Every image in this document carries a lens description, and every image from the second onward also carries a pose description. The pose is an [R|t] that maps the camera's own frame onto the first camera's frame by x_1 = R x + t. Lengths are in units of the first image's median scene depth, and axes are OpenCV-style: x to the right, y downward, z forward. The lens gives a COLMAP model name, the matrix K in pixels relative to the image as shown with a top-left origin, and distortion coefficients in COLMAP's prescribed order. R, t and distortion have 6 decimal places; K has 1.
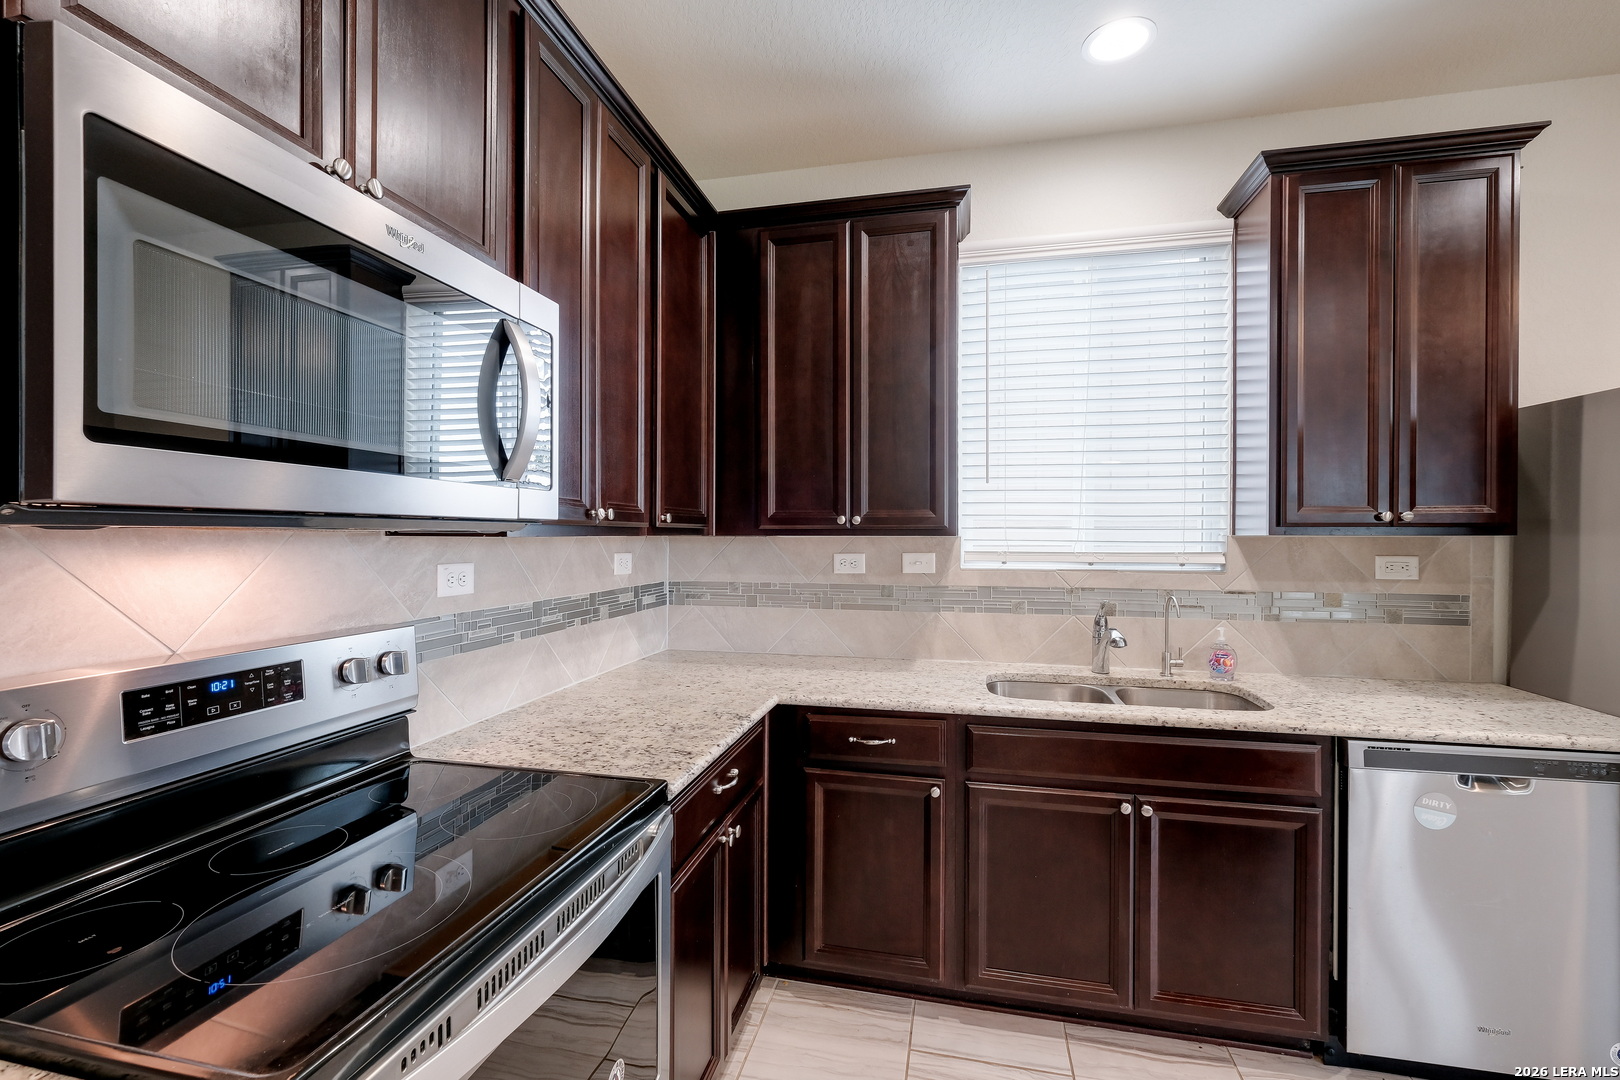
lens RADIAL K [[697.3, 0, 810.0], [0, 697.3, 540.0], [0, 0, 1]] dist [0.000030, 0.000913]
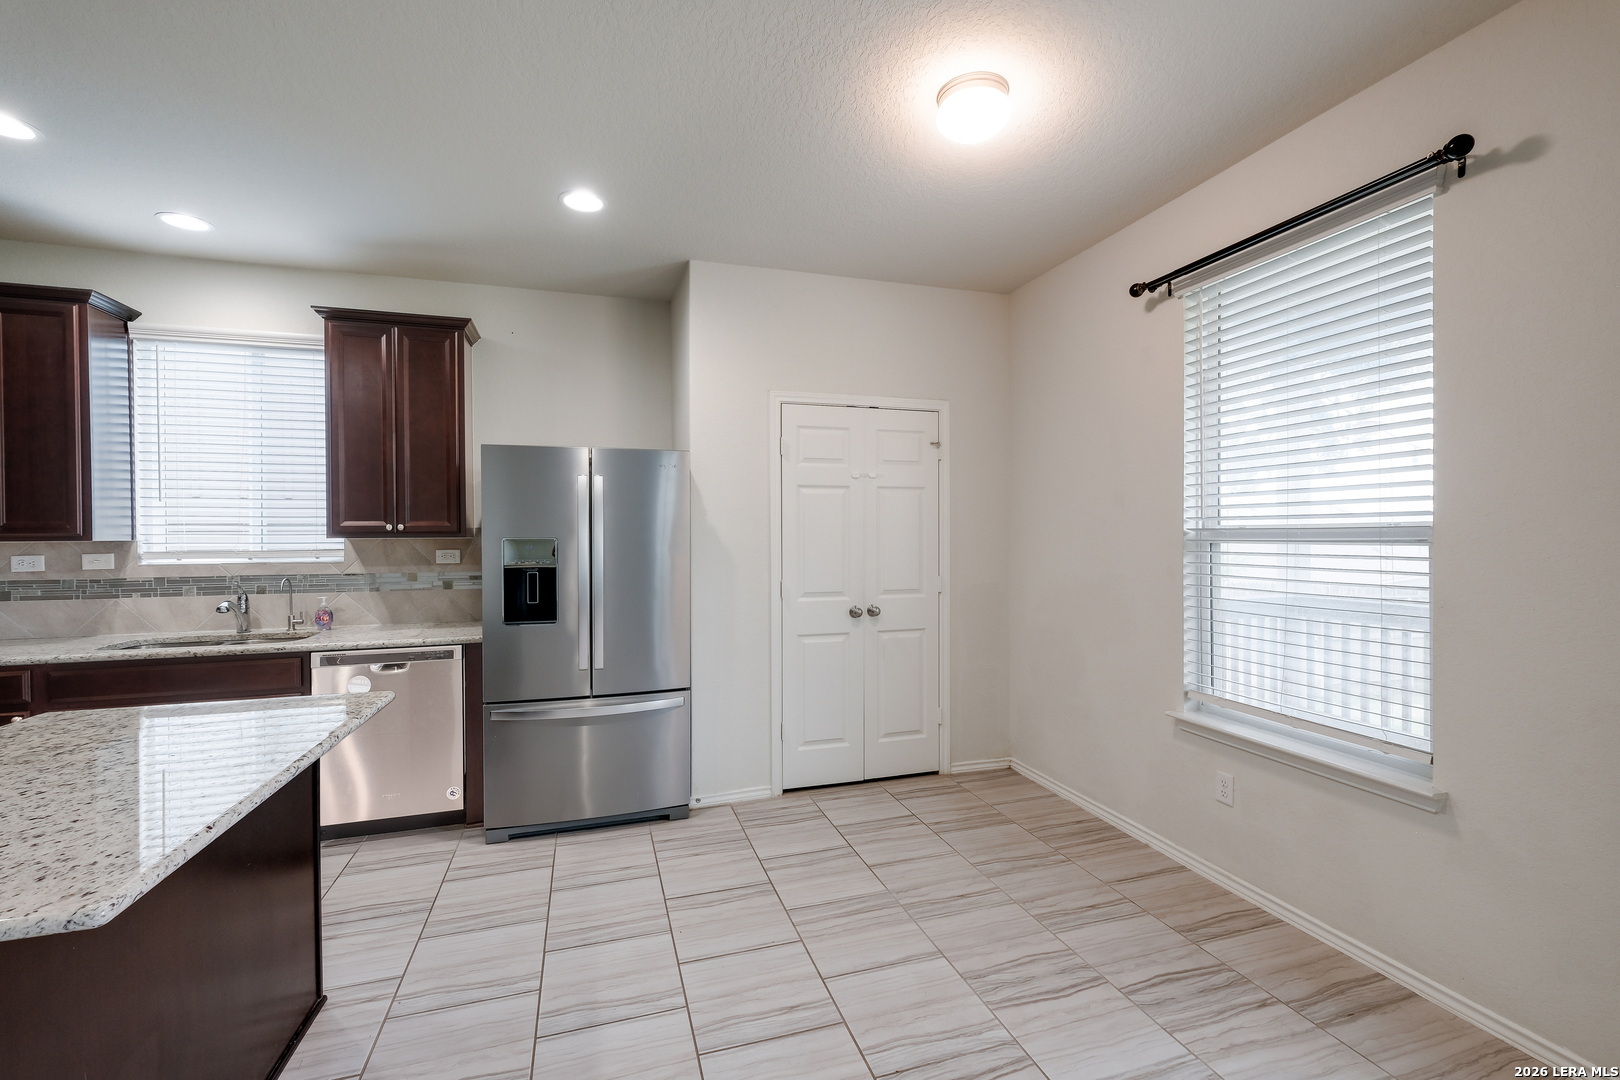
lens RADIAL K [[697.3, 0, 810.0], [0, 697.3, 540.0], [0, 0, 1]] dist [0.000030, 0.000913]
pose [[0.864070, -0.011342, 0.503243, 0.725534], [0.011276, 0.999931, 0.003174, 0.003882], [-0.503245, 0.002932, 0.864139, -0.888799]]
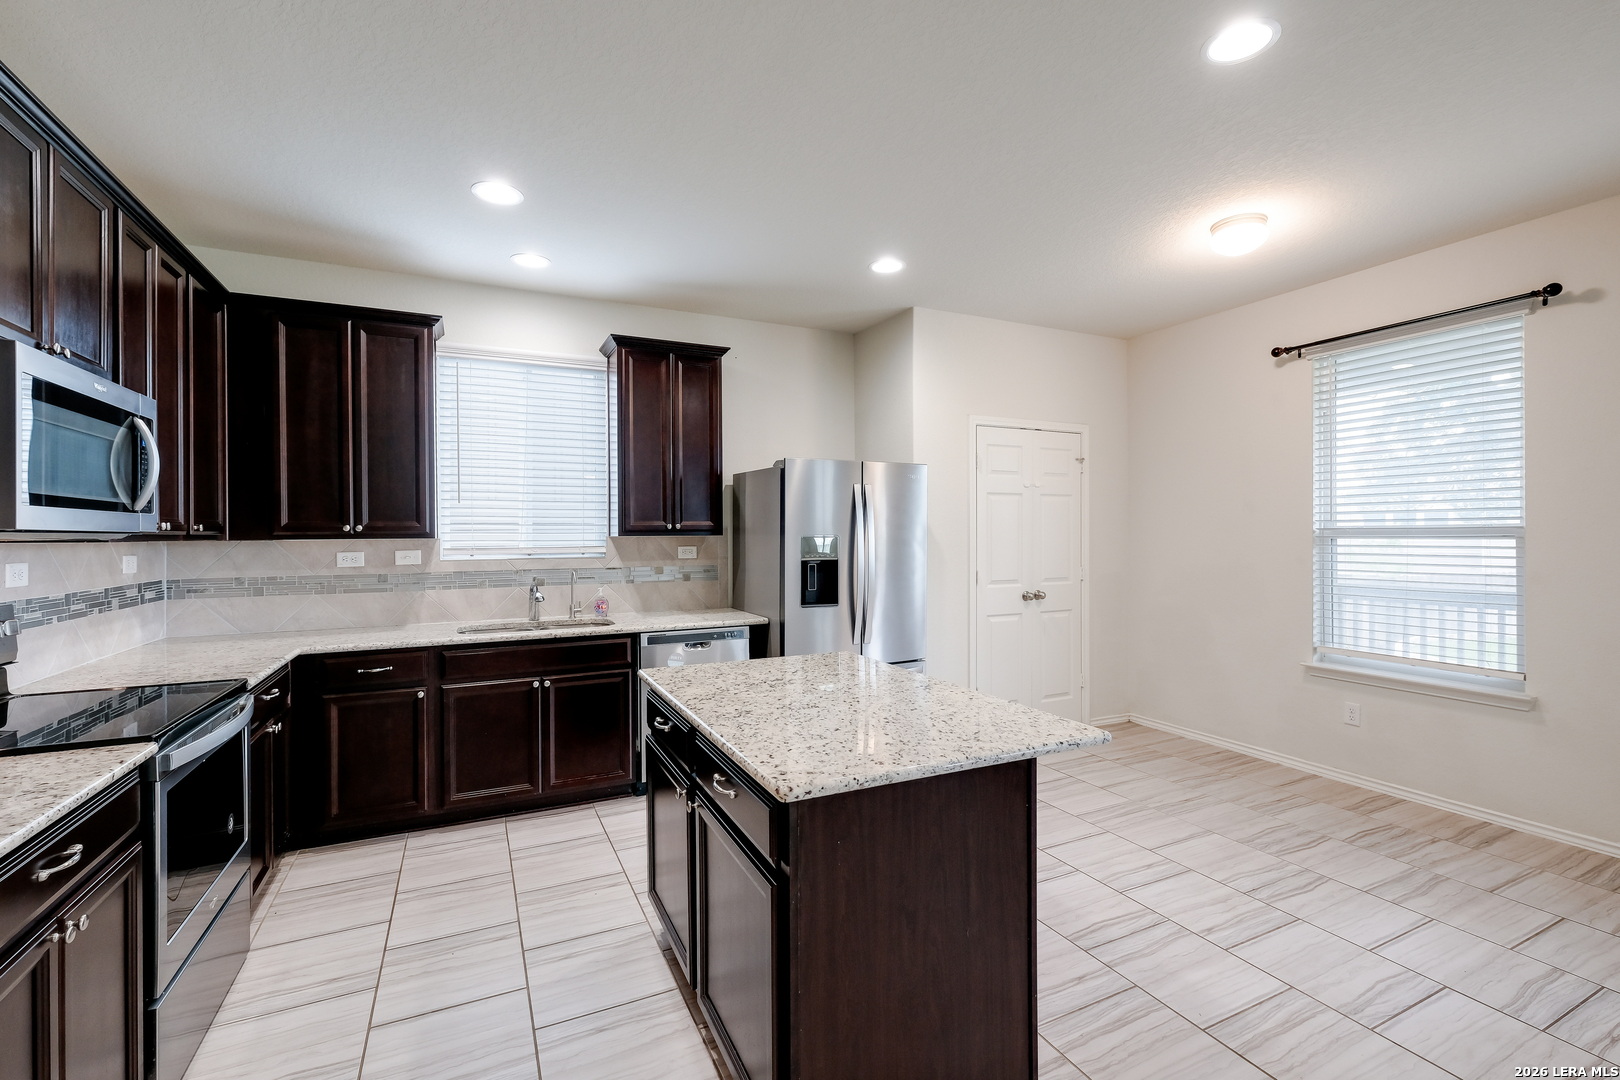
lens RADIAL K [[703.9, 0, 810.7], [0, 703.9, 537.8], [0, 0, 1]] dist [-0.004505, 0.000171]
pose [[0.782987, -0.010215, 0.621954, -0.106109], [0.012364, 0.999923, 0.000858, 0.001718], [-0.621915, 0.007018, 0.783053, -0.727267]]
